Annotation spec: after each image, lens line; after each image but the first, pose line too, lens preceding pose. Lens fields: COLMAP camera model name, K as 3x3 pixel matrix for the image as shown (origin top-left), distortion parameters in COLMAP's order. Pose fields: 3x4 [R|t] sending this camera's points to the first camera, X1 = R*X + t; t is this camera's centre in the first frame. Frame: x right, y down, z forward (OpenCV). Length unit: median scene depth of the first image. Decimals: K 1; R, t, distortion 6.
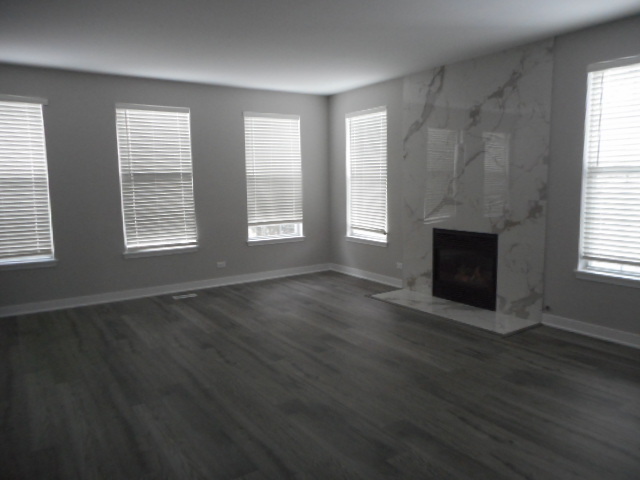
lens RADIAL K [[482.0, 0, 320.6], [0, 482.0, 238.0], [0, 0, 1]] dist [0.004890, -0.000812]
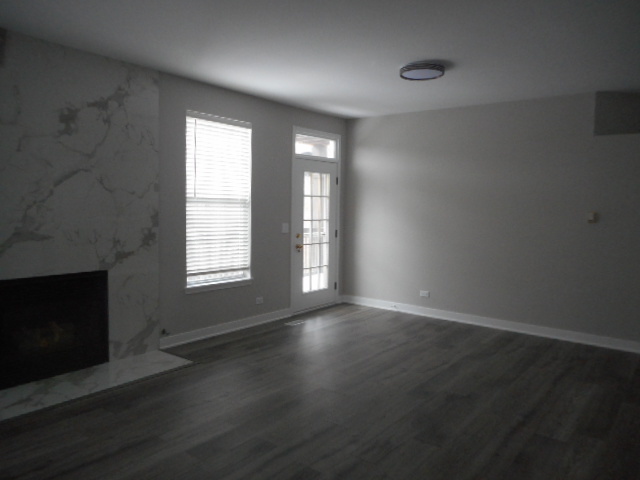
lens RADIAL K [[482.0, 0, 318.9], [0, 482.0, 238.0], [0, 0, 1]] dist [0.004890, -0.000812]
pose [[-0.310170, -0.046338, 0.949551, -0.563256], [0.103845, 0.991183, 0.082290, -0.096717], [-0.944992, 0.124130, -0.302624, 0.920668]]
